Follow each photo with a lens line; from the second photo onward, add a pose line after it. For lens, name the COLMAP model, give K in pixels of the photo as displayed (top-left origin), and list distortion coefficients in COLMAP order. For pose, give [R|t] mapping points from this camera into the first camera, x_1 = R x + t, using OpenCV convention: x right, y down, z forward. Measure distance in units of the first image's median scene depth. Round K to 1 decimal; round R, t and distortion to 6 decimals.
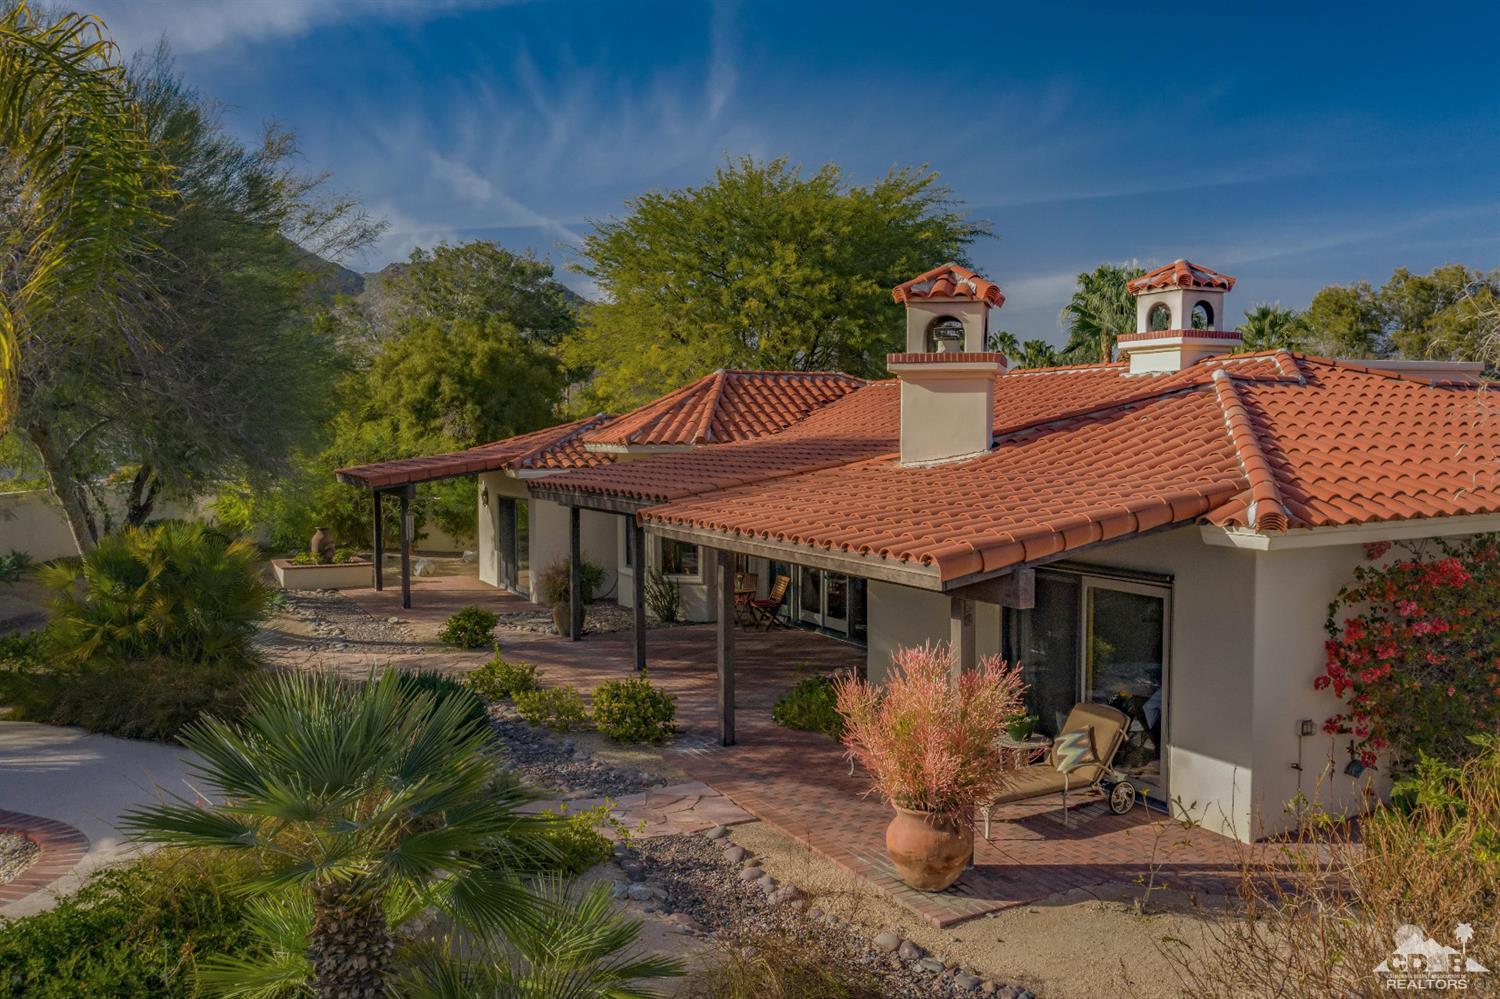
lens RADIAL K [[1180.6, 0, 745.5], [0, 1180.6, 505.3], [0, 0, 1]] dist [-0.030819, 0.002222]
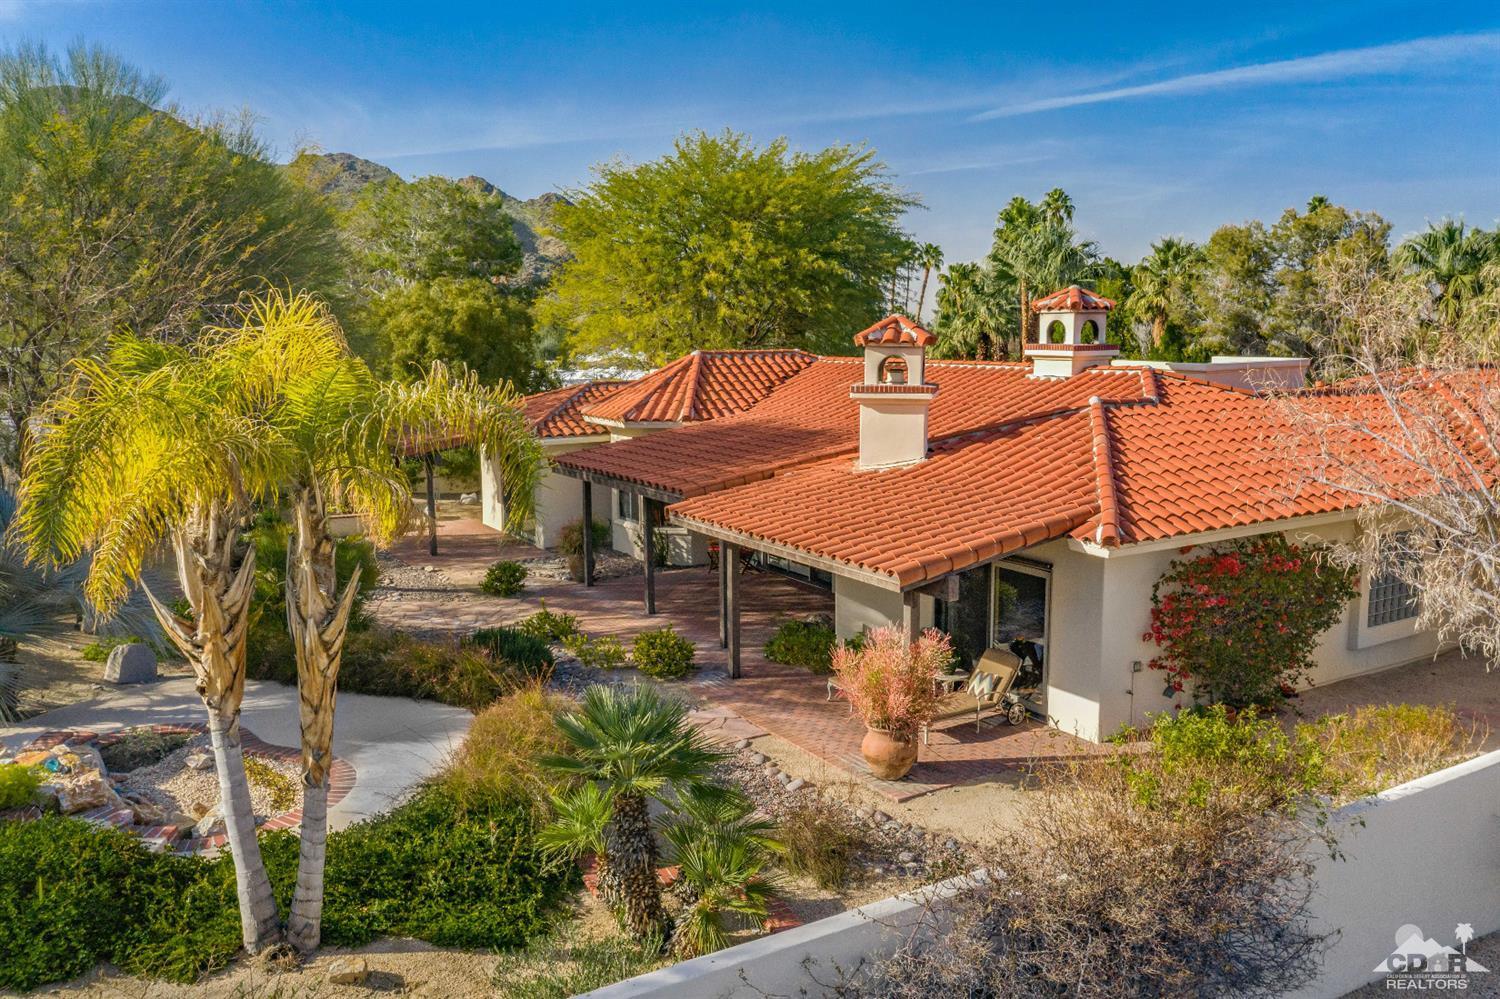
lens RADIAL K [[1180.6, 0, 745.5], [0, 1180.6, 505.3], [0, 0, 1]] dist [-0.030819, 0.002222]
pose [[0.997932, -0.013596, 0.062826, -0.082567], [0.007929, 0.995947, 0.089589, -0.112982], [-0.063790, -0.088906, 0.993995, -0.326287]]
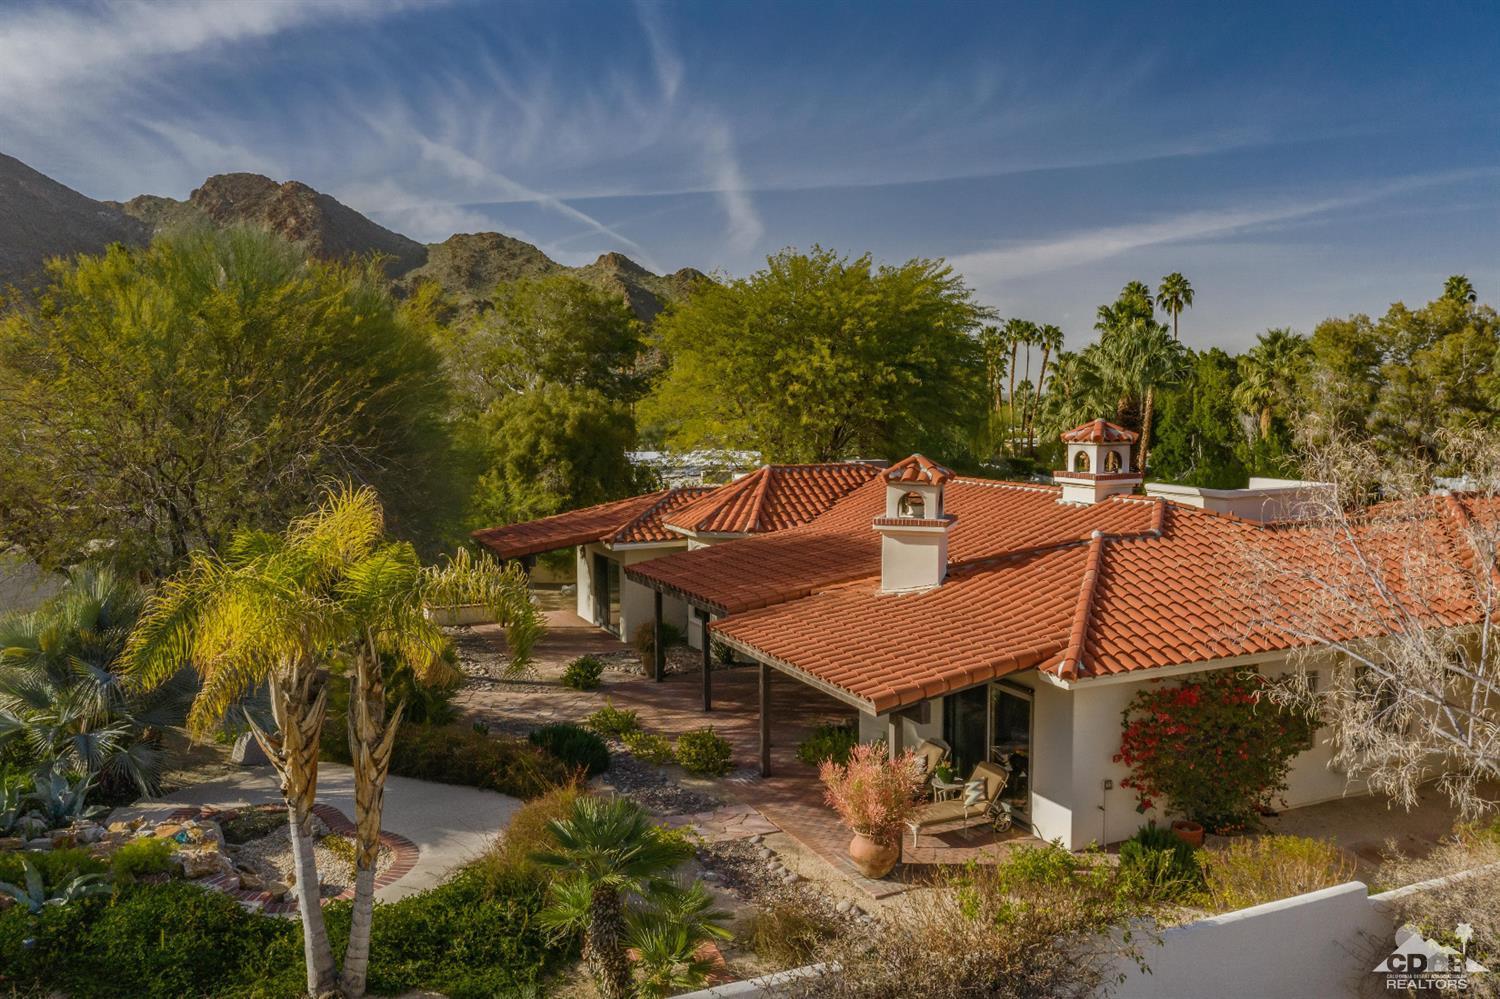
lens RADIAL K [[1181.1, 0, 744.7], [0, 1181.1, 503.1], [0, 0, 1]] dist [-0.027969, 0.013036]
pose [[0.998737, 0.002355, -0.050181, 0.032453], [-0.000849, 0.999549, 0.030012, -0.190926], [0.050229, -0.029932, 0.998289, -0.503325]]
